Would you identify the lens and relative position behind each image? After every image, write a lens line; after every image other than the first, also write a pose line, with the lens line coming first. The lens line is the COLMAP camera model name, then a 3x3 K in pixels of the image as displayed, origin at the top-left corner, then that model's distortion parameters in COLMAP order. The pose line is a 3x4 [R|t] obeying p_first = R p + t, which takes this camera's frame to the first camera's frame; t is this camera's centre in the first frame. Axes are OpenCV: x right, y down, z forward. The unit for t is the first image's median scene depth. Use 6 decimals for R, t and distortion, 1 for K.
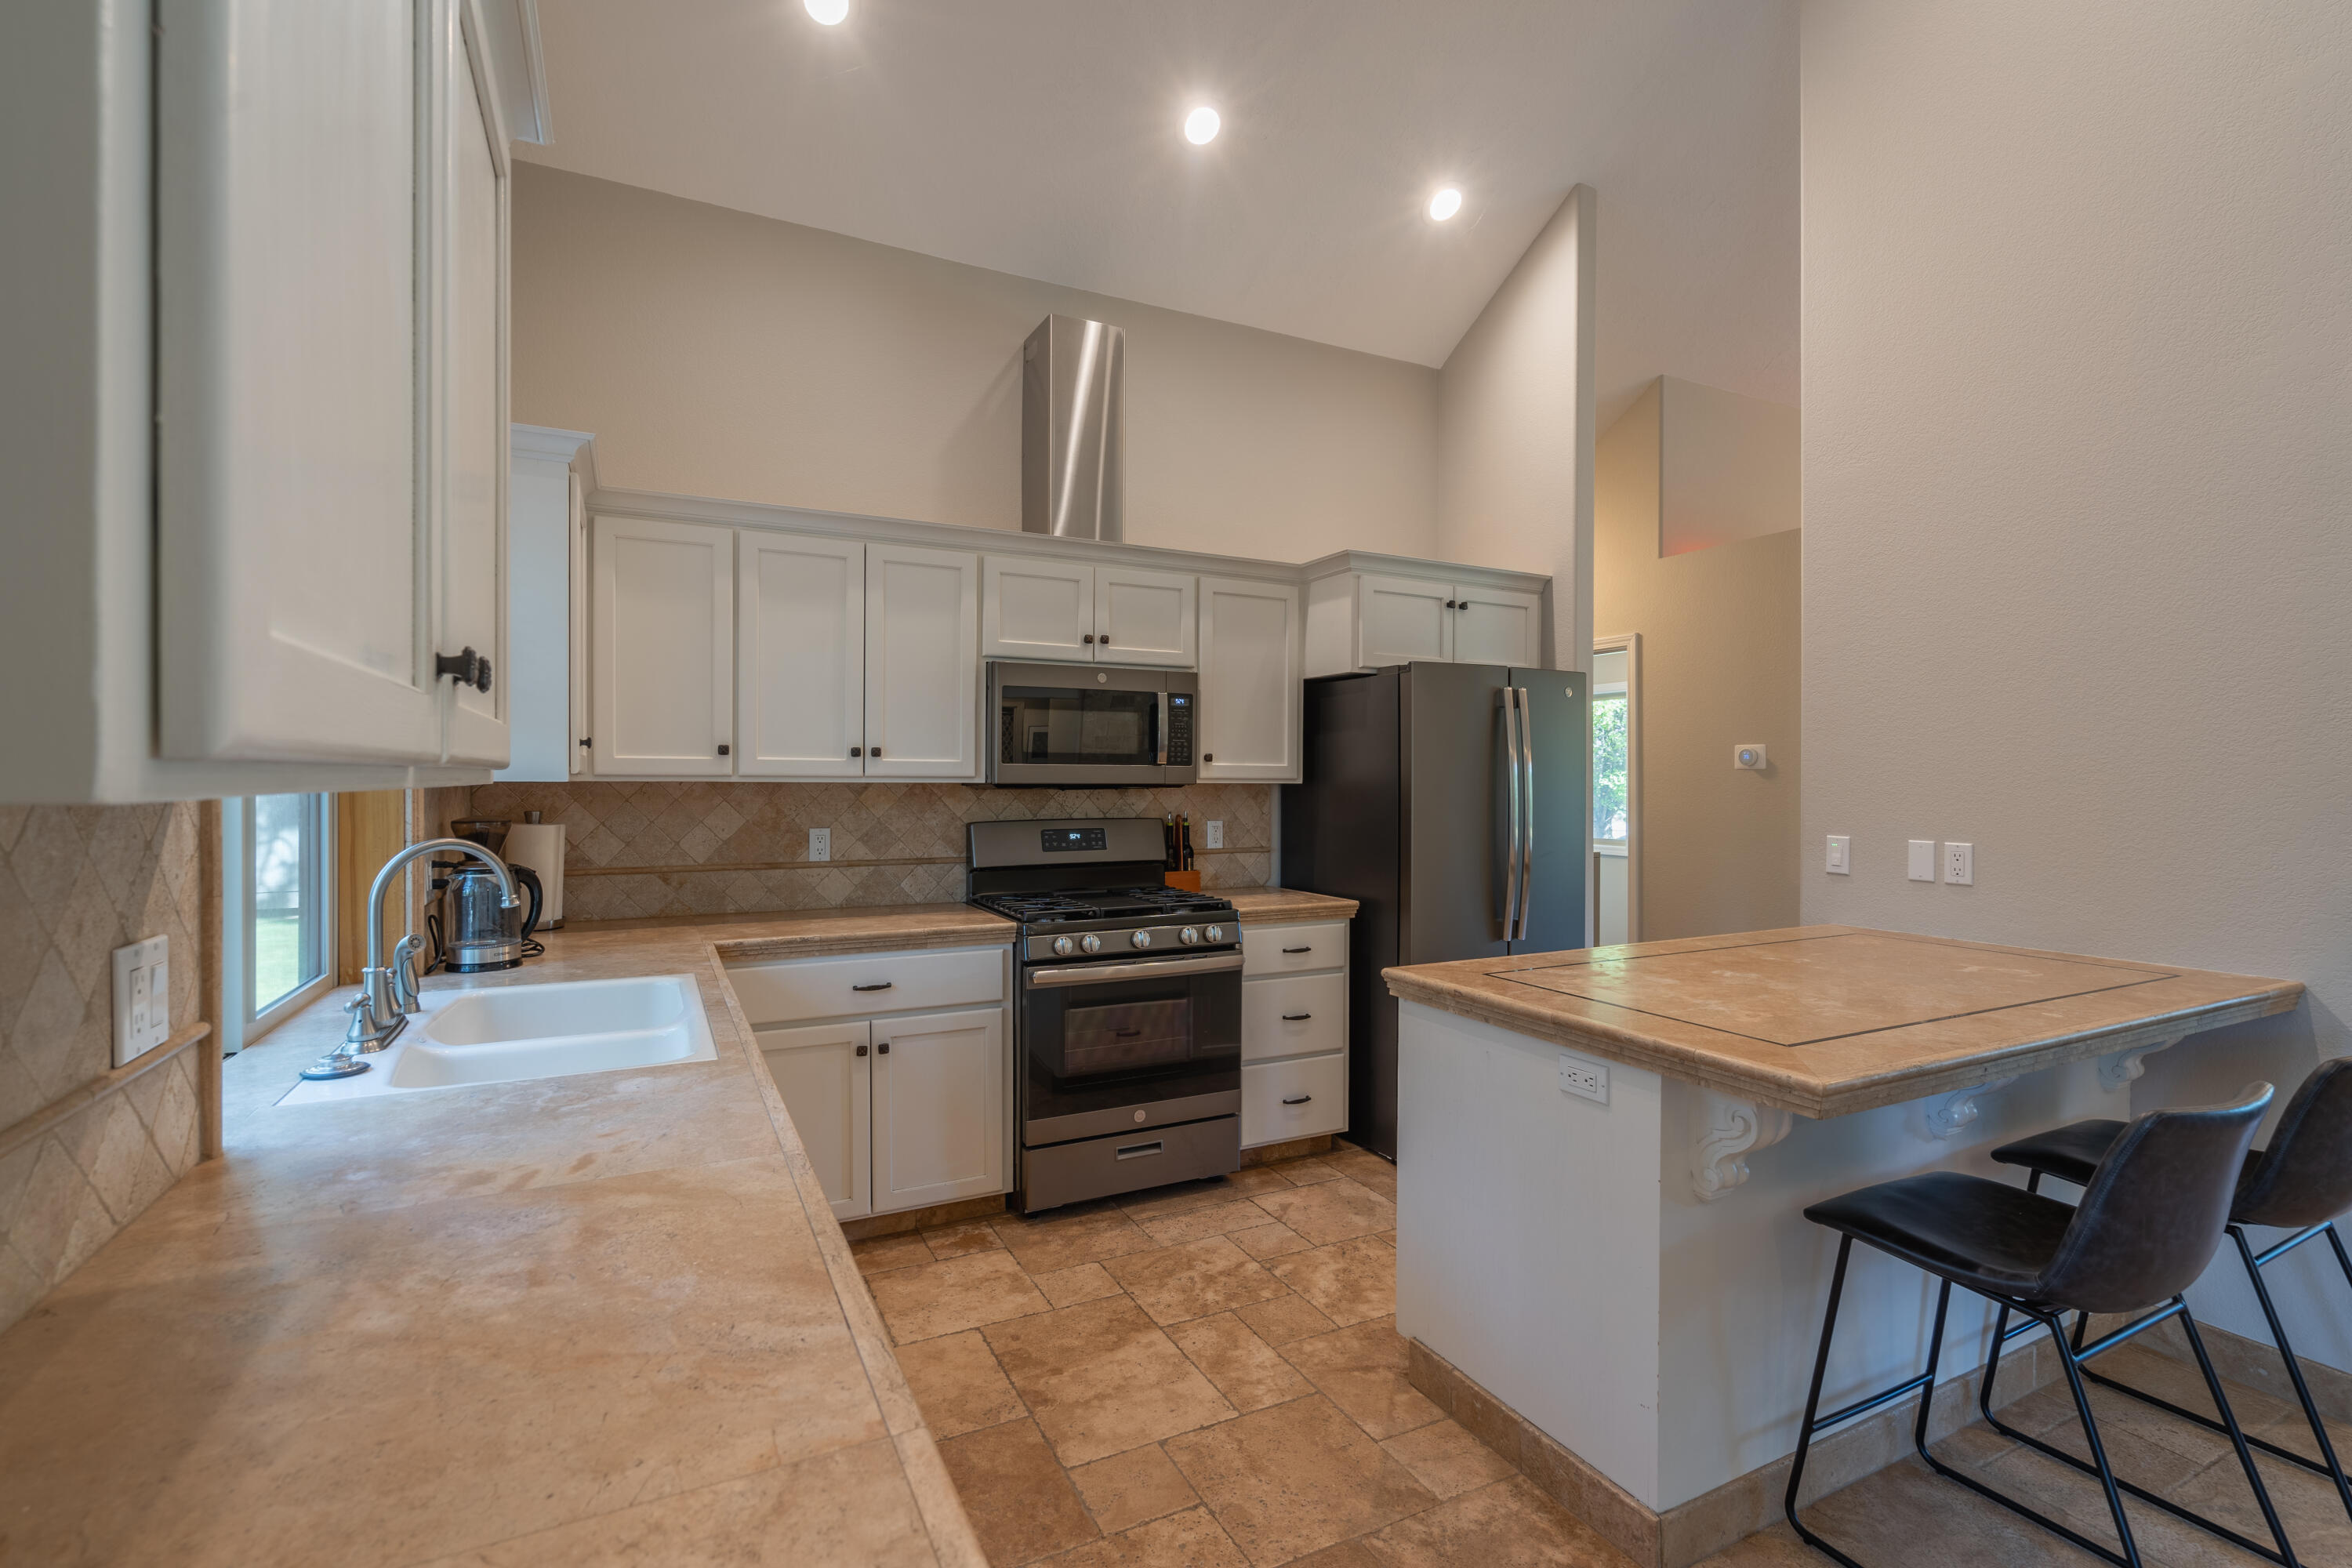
lens RADIAL K [[1058.4, 0, 1170.7], [0, 1058.4, 784.6], [0, 0, 1]] dist [-0.004823, 0.001700]
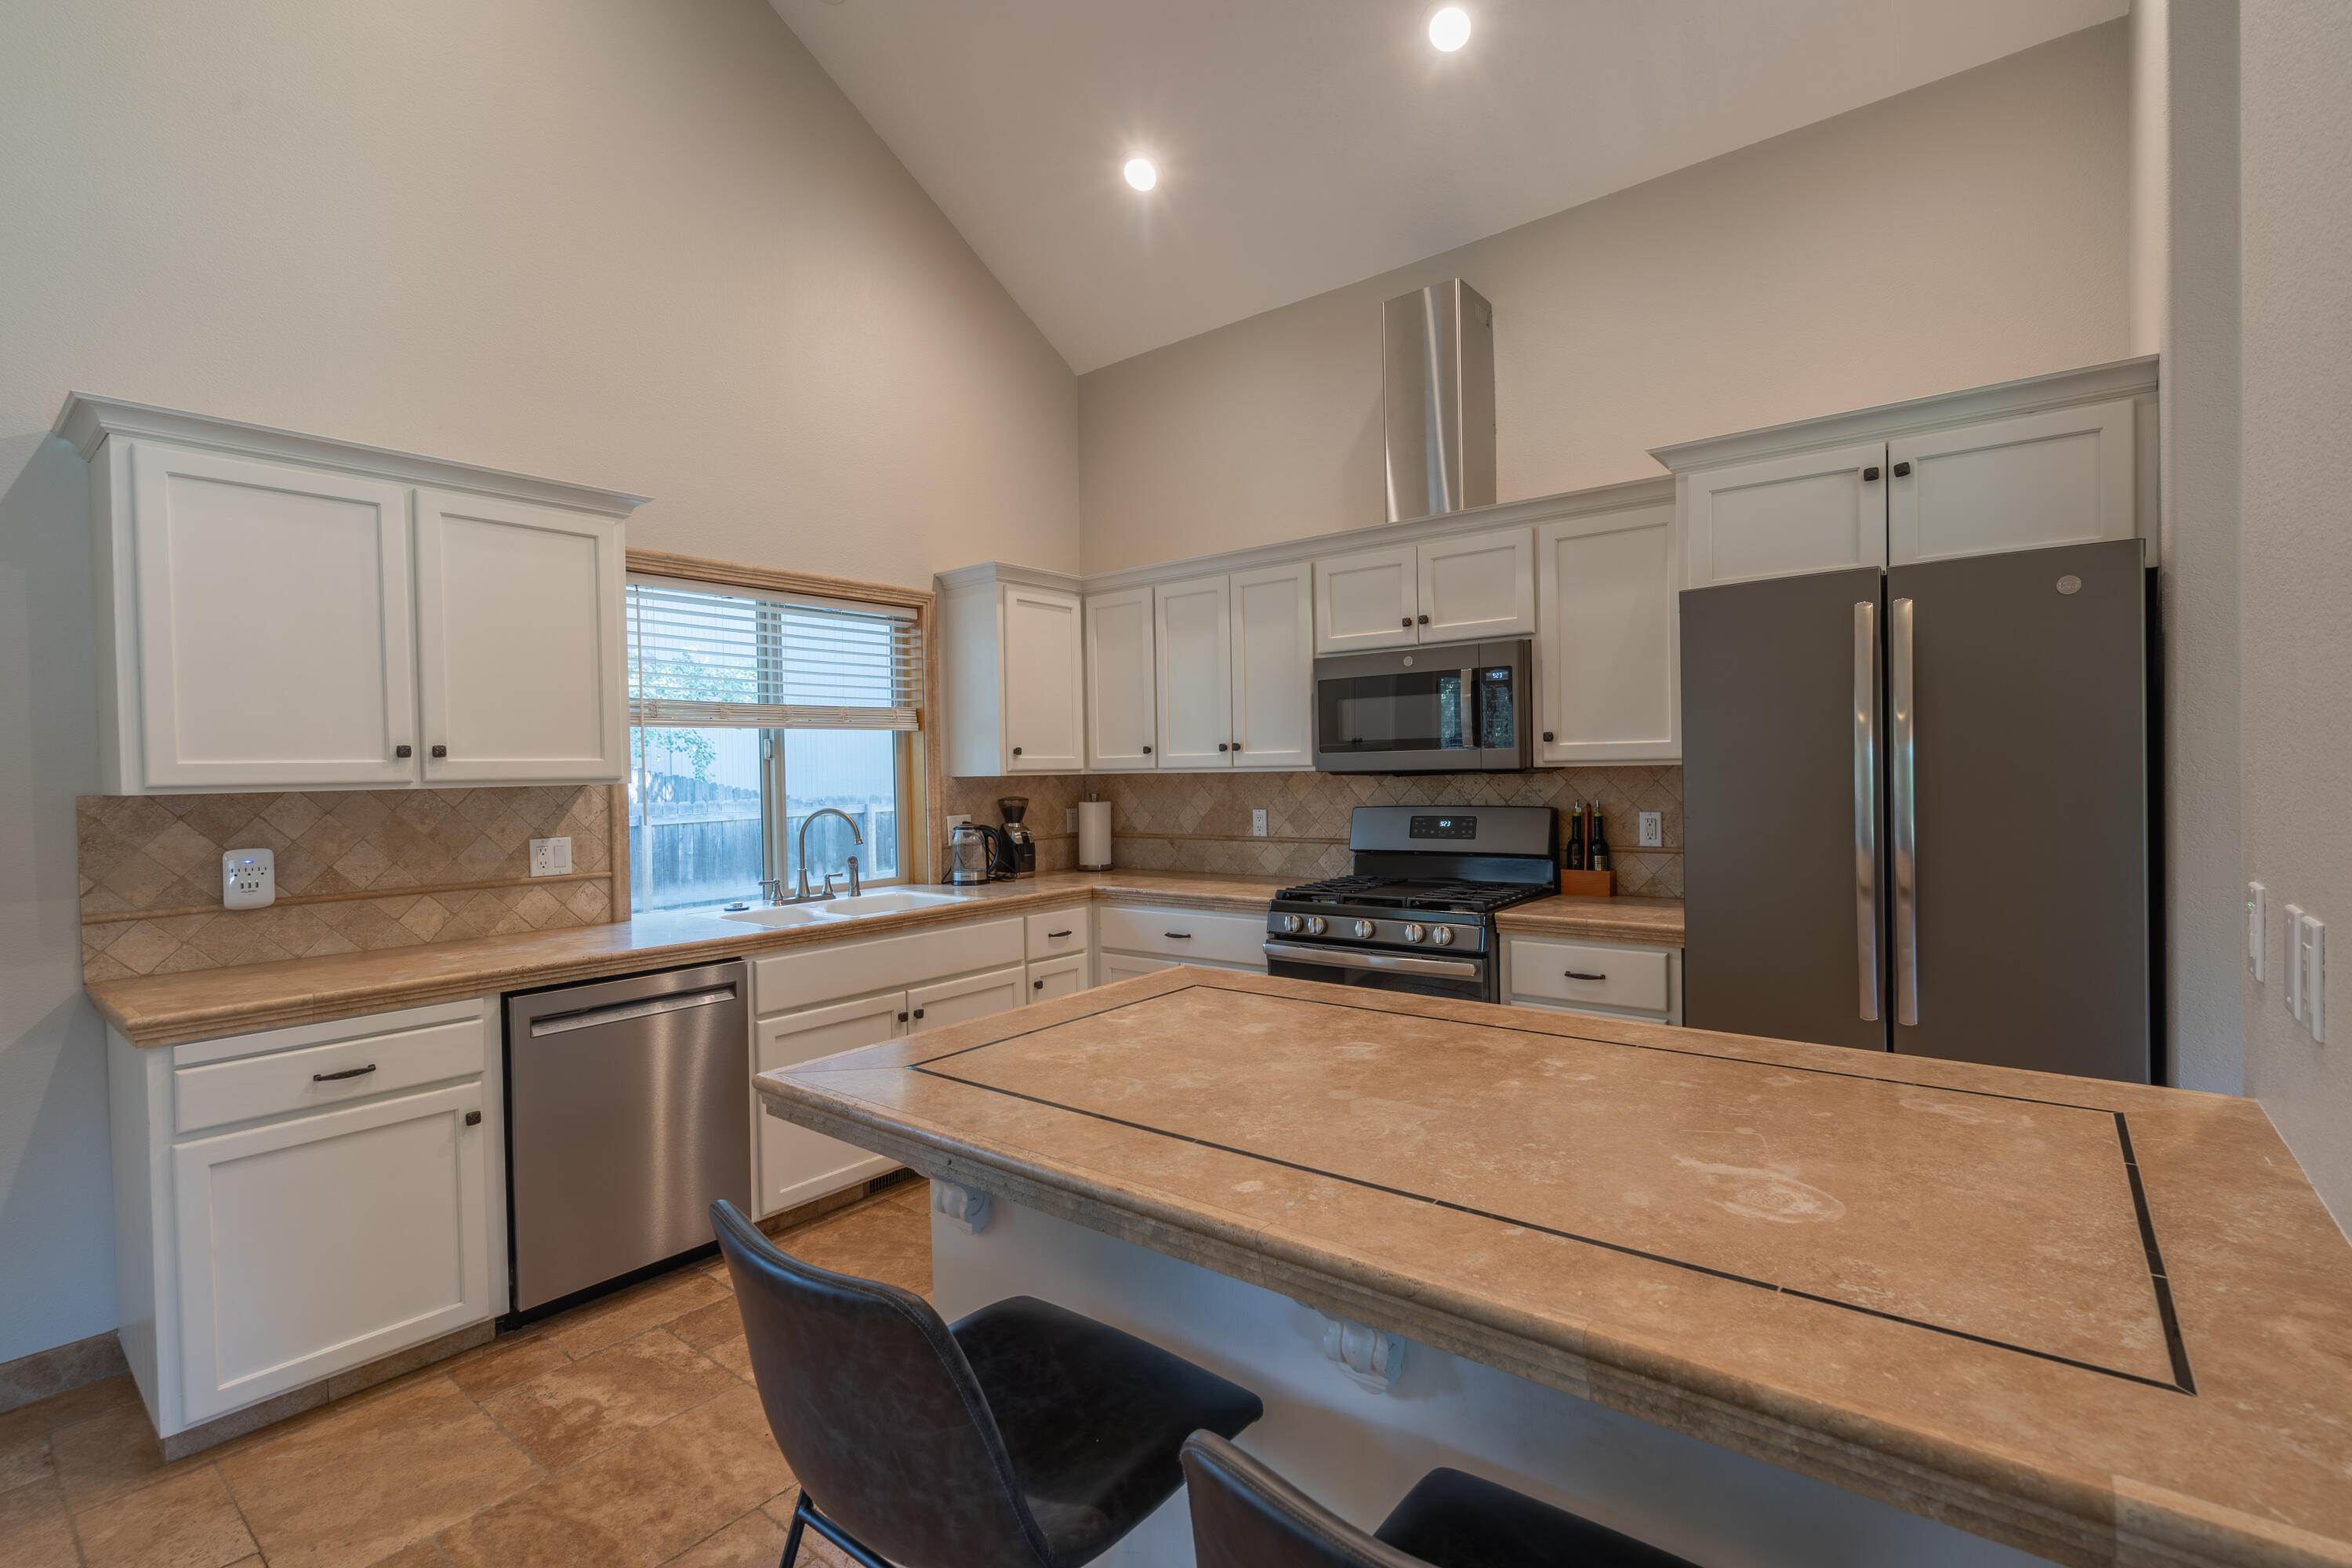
lens RADIAL K [[1058.4, 0, 1166.7], [0, 1058.4, 785.1], [0, 0, 1]] dist [-0.004823, 0.001700]
pose [[0.412071, 0.000898, -0.911151, 0.726895], [0.016614, 0.999826, 0.008499, 0.001086], [0.911000, -0.018640, 0.411984, 0.396660]]
